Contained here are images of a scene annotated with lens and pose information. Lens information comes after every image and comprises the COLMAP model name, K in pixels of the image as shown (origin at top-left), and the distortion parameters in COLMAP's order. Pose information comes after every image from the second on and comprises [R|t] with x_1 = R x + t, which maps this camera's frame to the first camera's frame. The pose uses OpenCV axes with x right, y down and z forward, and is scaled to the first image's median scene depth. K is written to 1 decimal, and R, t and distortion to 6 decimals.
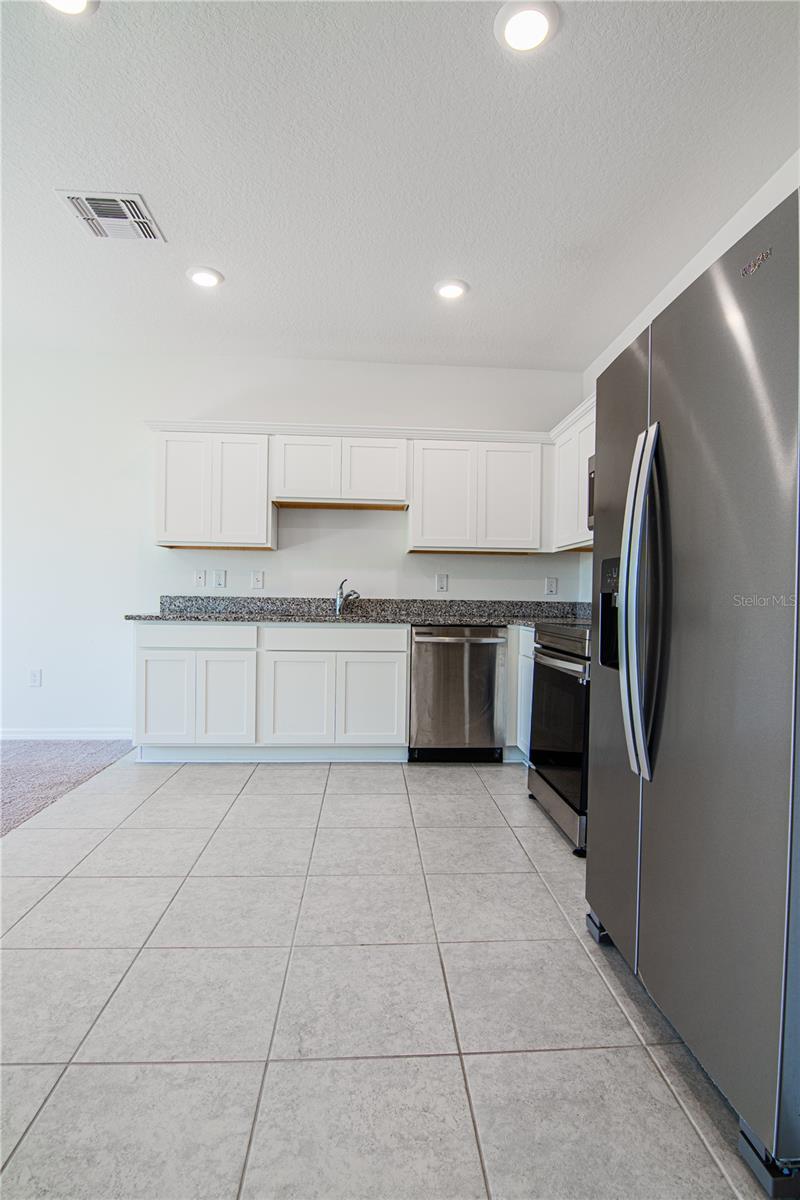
lens RADIAL K [[591.0, 0, 387.0], [0, 591.0, 602.7], [0, 0, 1]] dist [-0.019734, -0.007046]
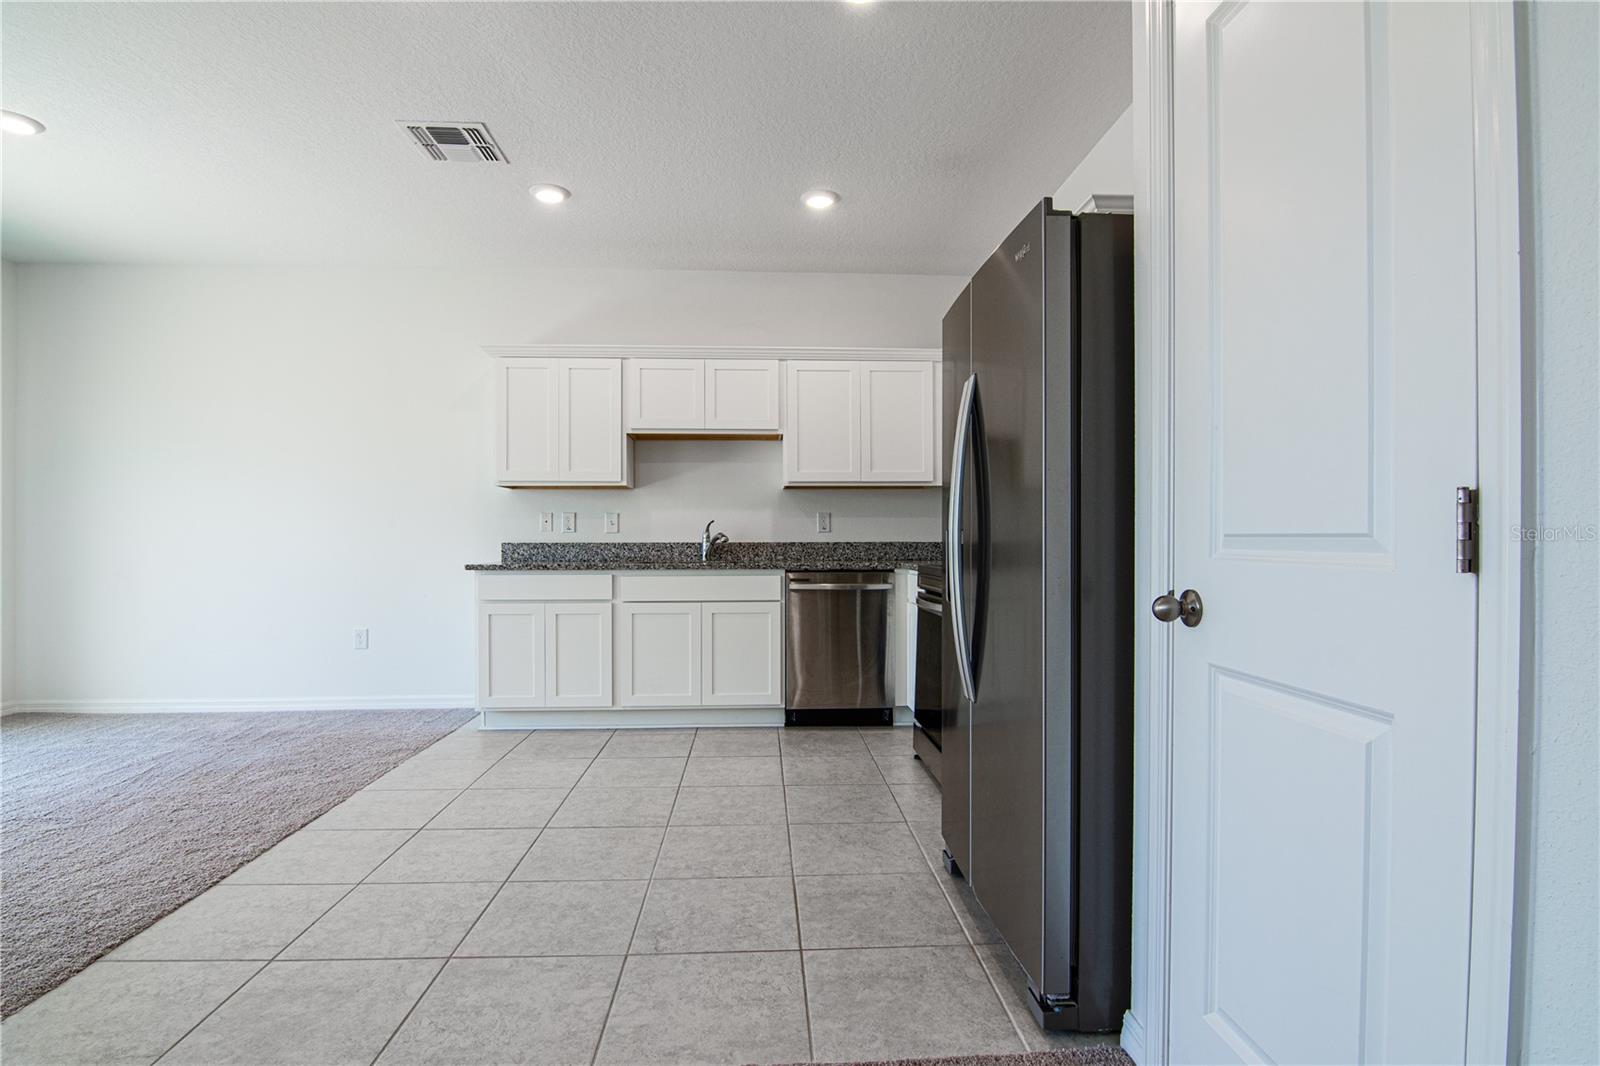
lens RADIAL K [[788.0, 0, 773.5], [0, 788.0, 541.0], [0, 0, 1]] dist [-0.019734, -0.007046]
pose [[0.999763, -0.017132, -0.013469, 0.040195], [0.016985, 0.999796, -0.010899, 0.005702], [0.013653, 0.010667, 0.999850, -0.185646]]
